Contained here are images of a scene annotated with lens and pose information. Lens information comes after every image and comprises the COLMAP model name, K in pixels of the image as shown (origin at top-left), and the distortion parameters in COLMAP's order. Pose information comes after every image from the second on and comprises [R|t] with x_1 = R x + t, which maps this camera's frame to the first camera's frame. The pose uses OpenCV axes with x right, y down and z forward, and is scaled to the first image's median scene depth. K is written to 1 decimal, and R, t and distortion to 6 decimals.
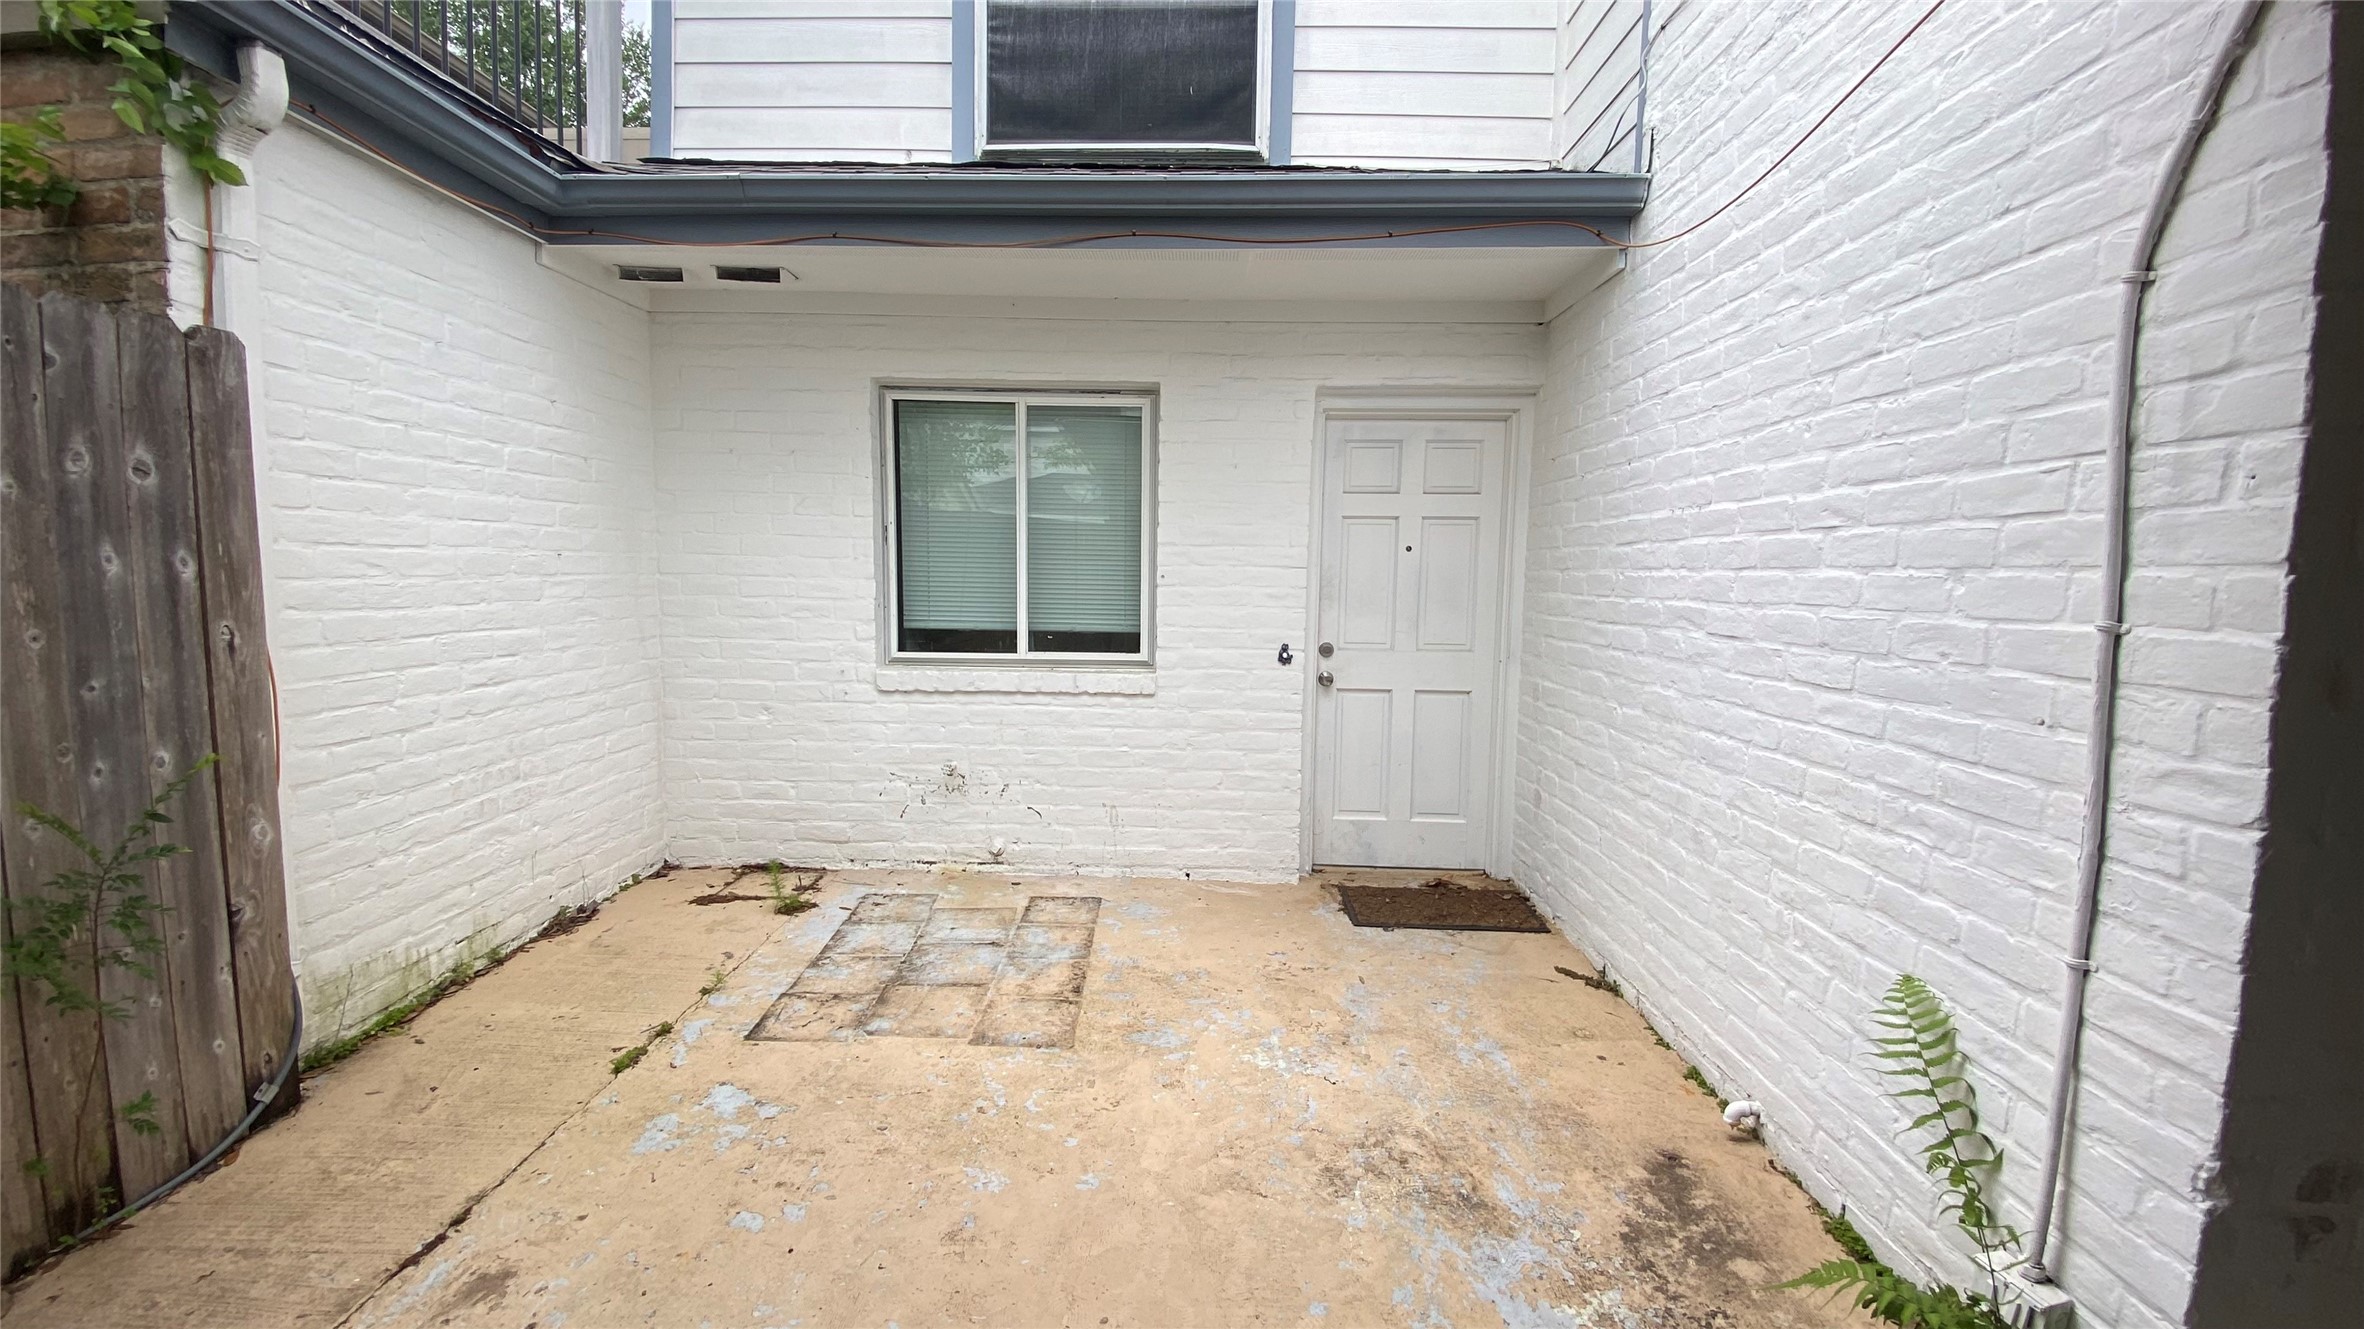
lens RADIAL K [[964.8, 0, 1179.8], [0, 964.8, 662.6], [0, 0, 1]] dist [-0.005215, -0.001544]
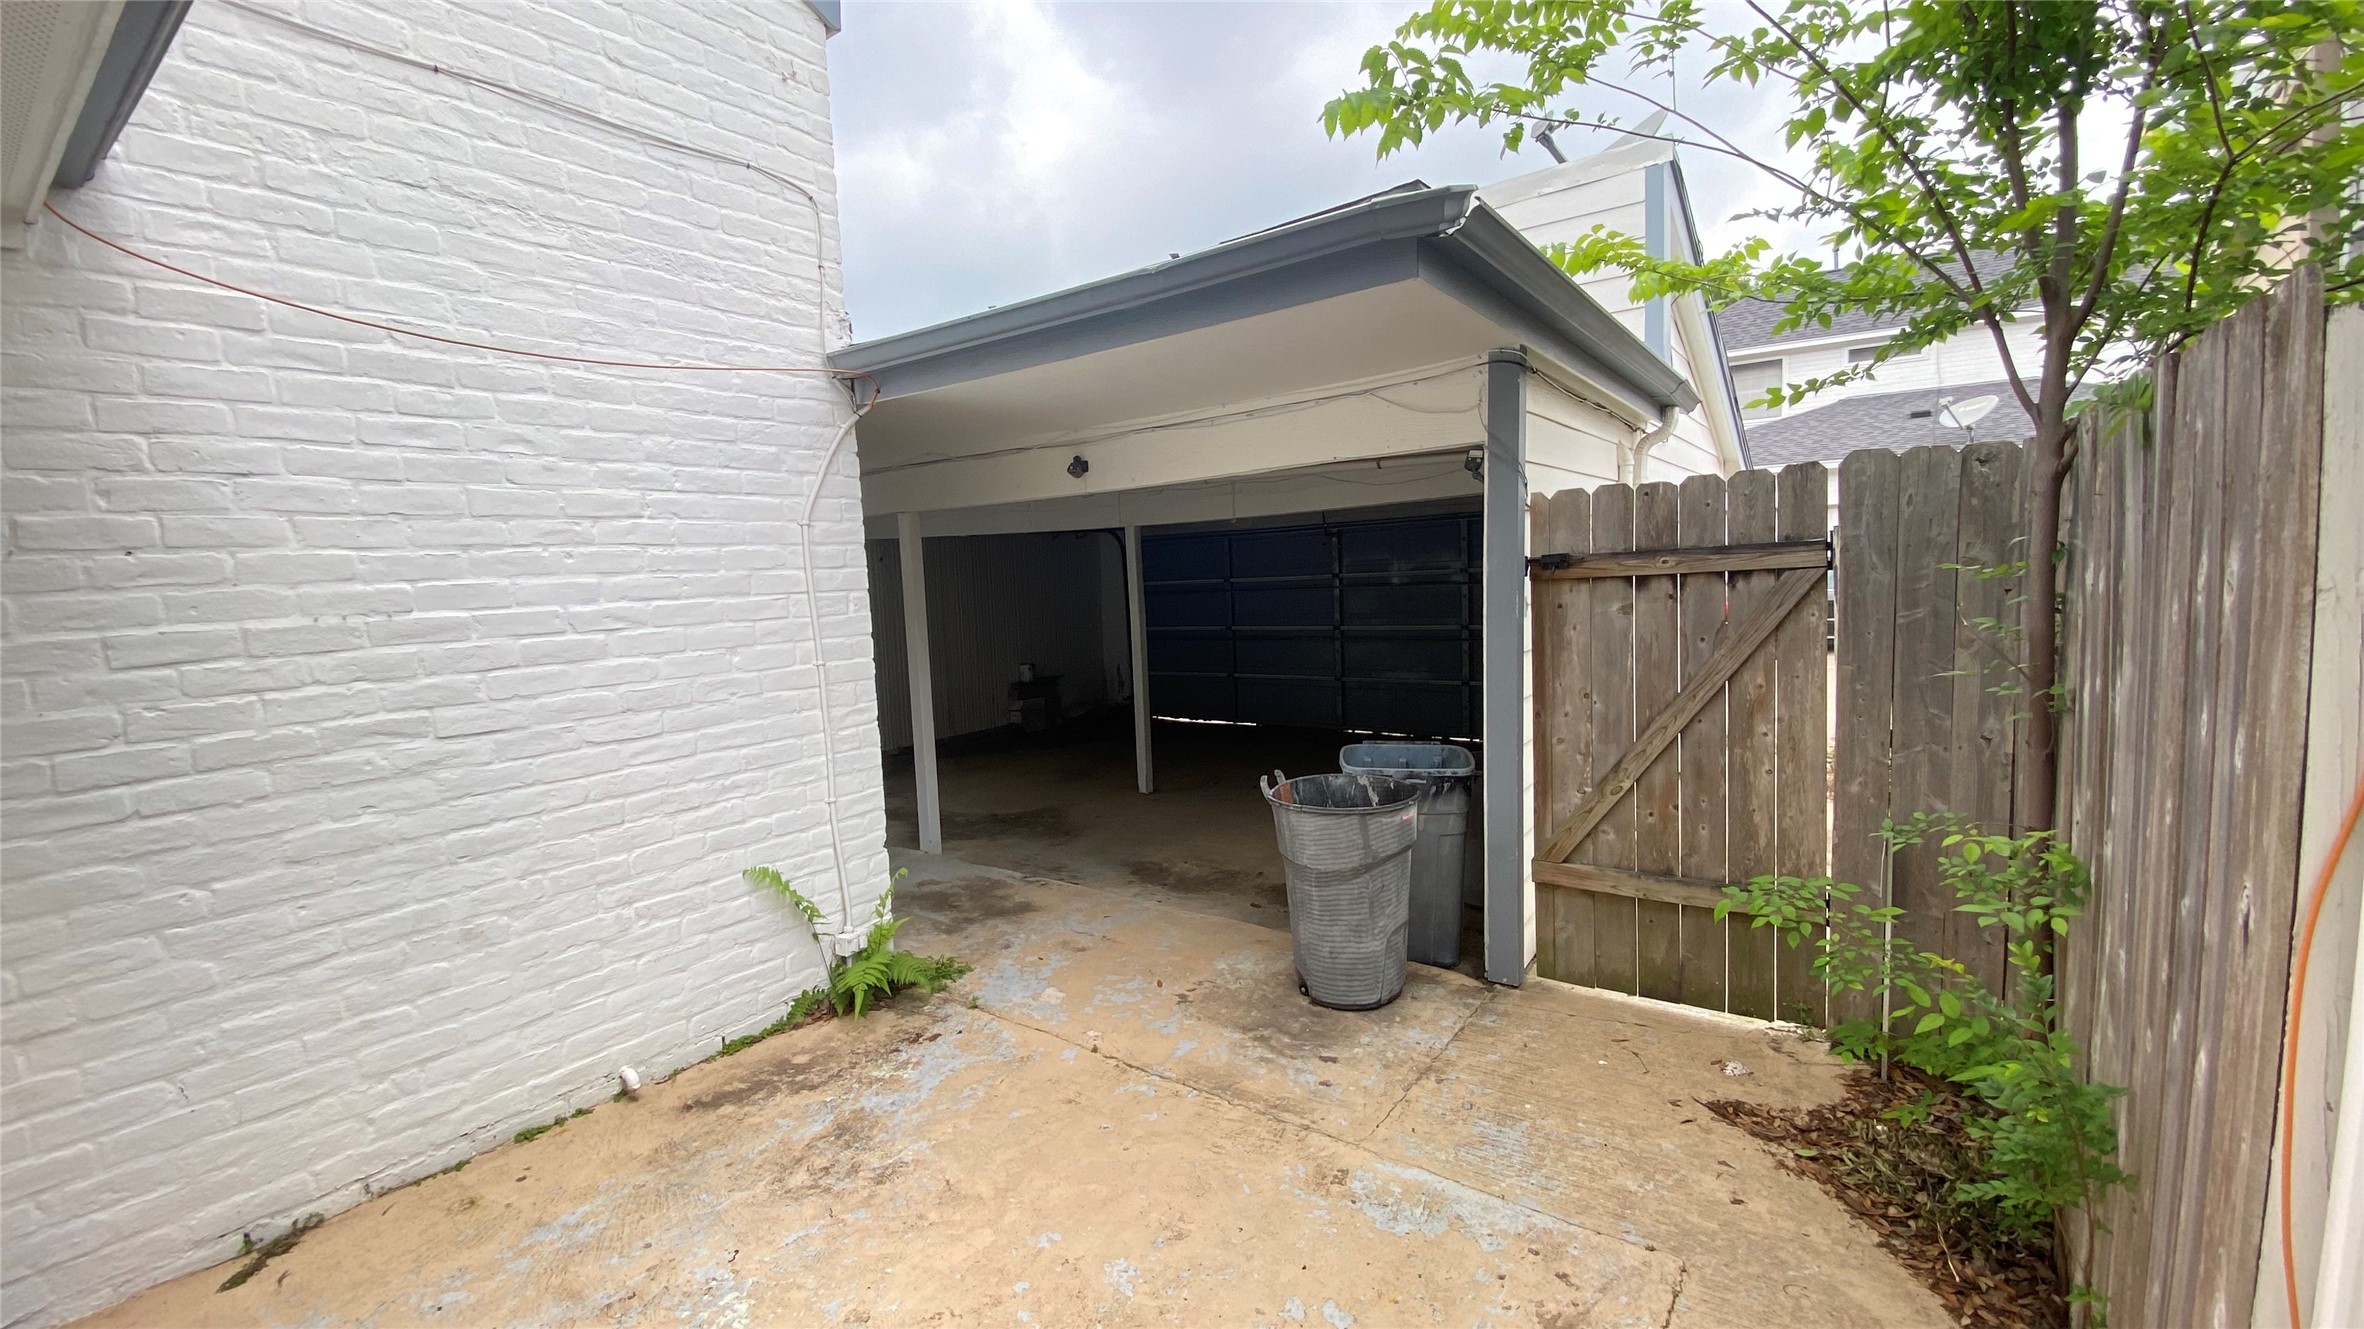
lens RADIAL K [[964.8, 0, 1178.6], [0, 964.8, 660.2], [0, 0, 1]] dist [-0.005215, -0.001544]
pose [[-0.822724, -0.039337, 0.567079, -0.807393], [0.078795, 0.980080, 0.182303, -0.286794], [-0.562954, 0.194669, -0.803236, 1.665037]]
